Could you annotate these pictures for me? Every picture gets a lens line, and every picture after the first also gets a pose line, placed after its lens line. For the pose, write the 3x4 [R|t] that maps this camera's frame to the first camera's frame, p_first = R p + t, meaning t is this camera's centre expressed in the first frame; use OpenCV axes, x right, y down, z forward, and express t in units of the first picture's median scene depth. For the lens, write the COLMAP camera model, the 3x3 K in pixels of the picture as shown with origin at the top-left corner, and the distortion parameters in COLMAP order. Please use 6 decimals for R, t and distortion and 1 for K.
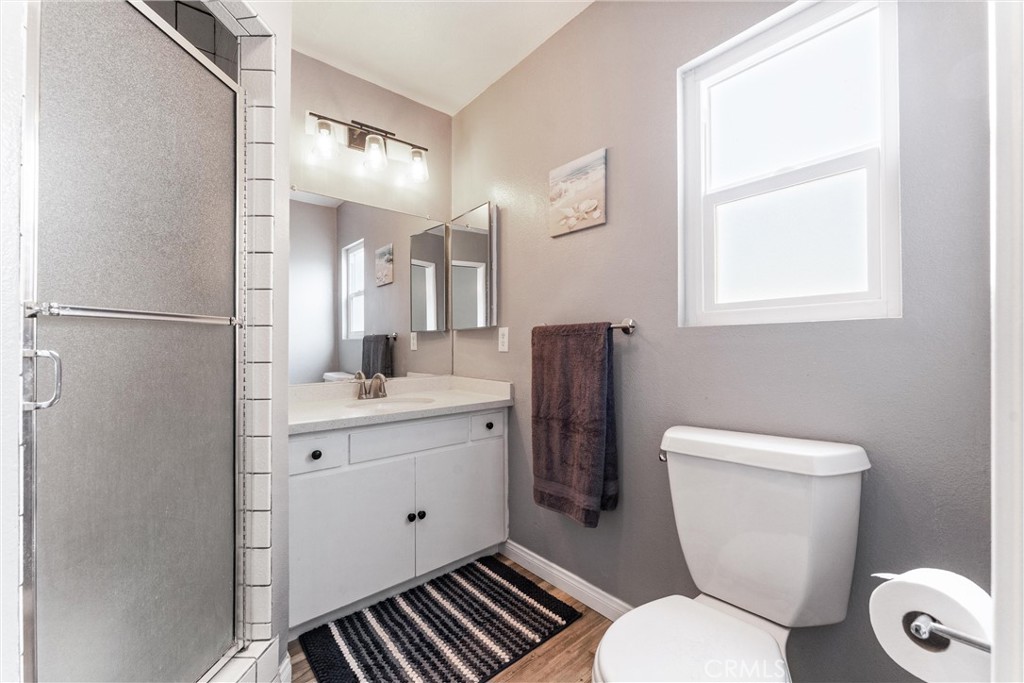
lens RADIAL K [[407.5, 0, 507.9], [0, 407.5, 343.8], [0, 0, 1]] dist [-0.003042, -0.000227]
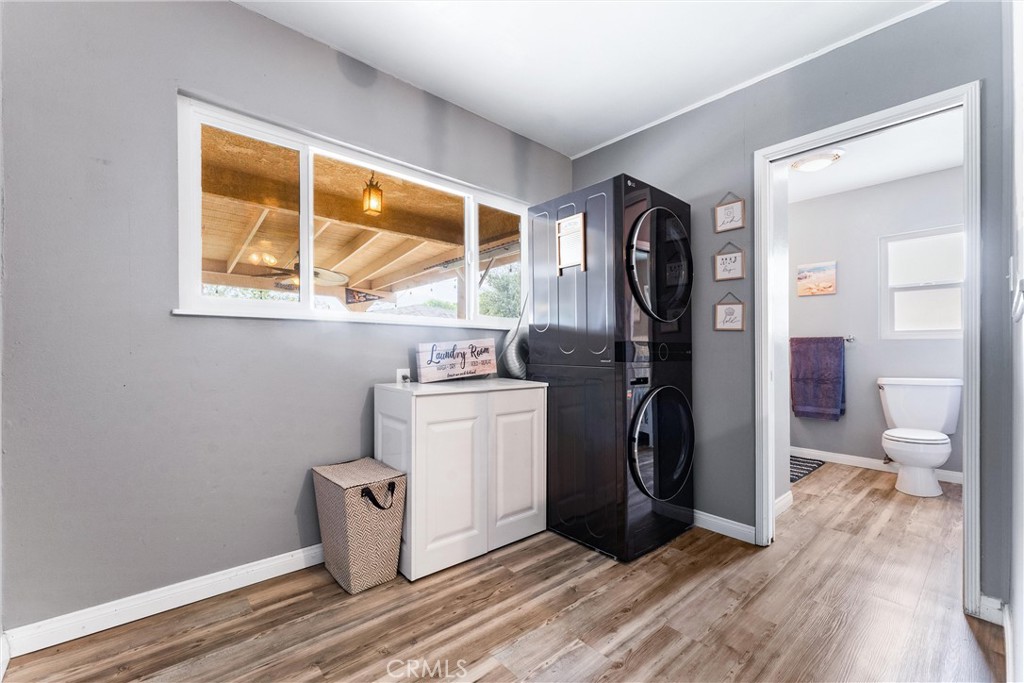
lens RADIAL K [[407.5, 0, 516.4], [0, 407.5, 345.8], [0, 0, 1]] dist [-0.003042, -0.000227]
pose [[0.999981, 0.003383, -0.005153, -1.817778], [-0.003353, 0.999977, 0.005892, -0.008569], [0.005173, -0.005875, 0.999969, -1.537910]]
